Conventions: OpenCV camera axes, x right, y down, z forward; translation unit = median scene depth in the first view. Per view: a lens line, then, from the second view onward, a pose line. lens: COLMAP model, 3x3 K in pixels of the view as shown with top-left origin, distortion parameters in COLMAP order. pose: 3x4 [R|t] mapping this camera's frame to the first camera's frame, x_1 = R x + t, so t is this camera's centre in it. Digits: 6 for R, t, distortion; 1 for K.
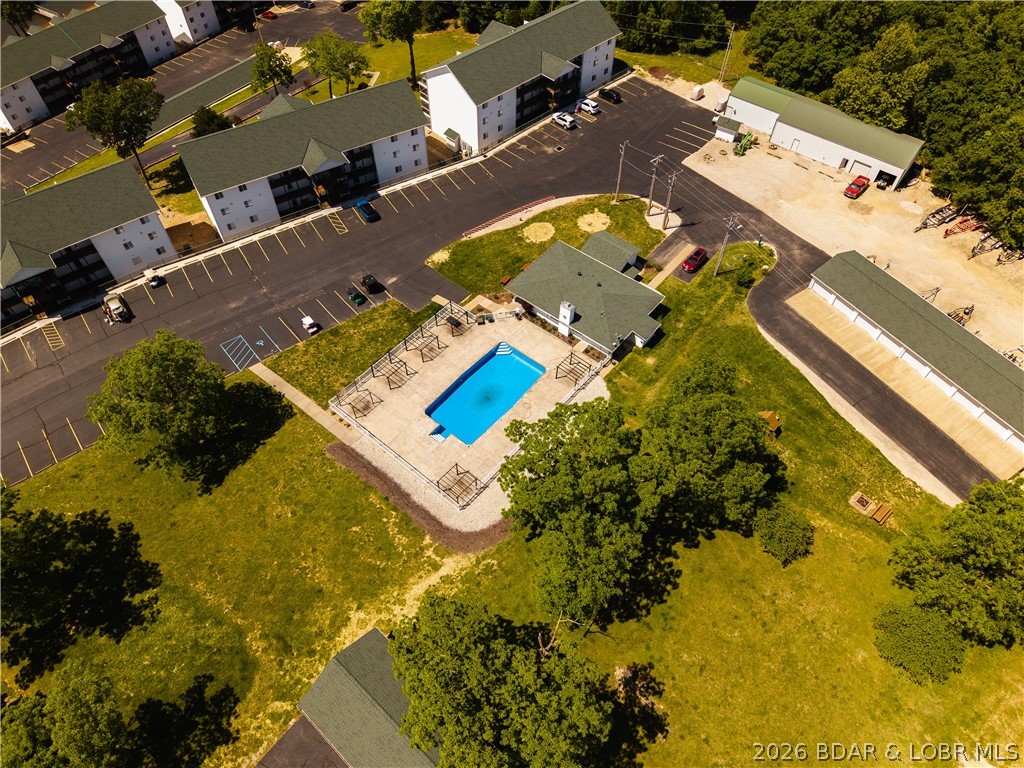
lens RADIAL K [[687.8, 0, 512.0], [0, 687.8, 384.0], [0, 0, 1]] dist [0.044136, -0.053084]
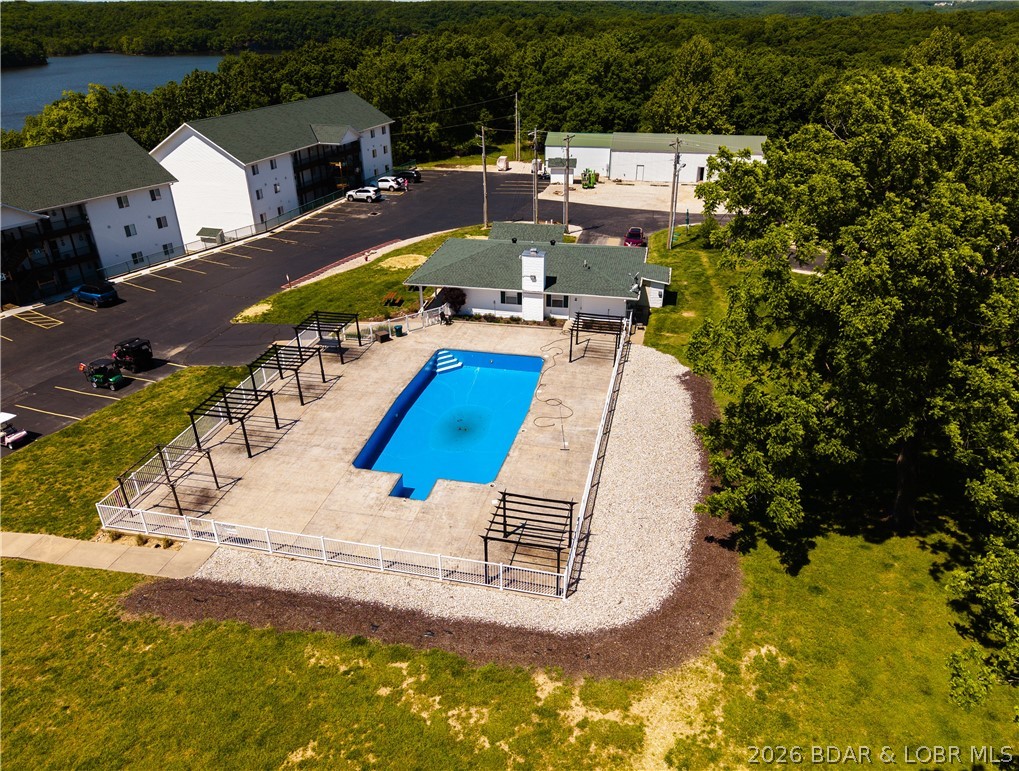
lens RADIAL K [[725.4, 0, 509.5], [0, 725.4, 385.5], [0, 0, 1]] dist [0.010521, -0.002997]
pose [[0.890560, -0.228631, 0.393230, -0.188696], [0.376541, 0.855542, -0.355337, 0.176675], [-0.255184, 0.464516, 0.848001, 0.528171]]
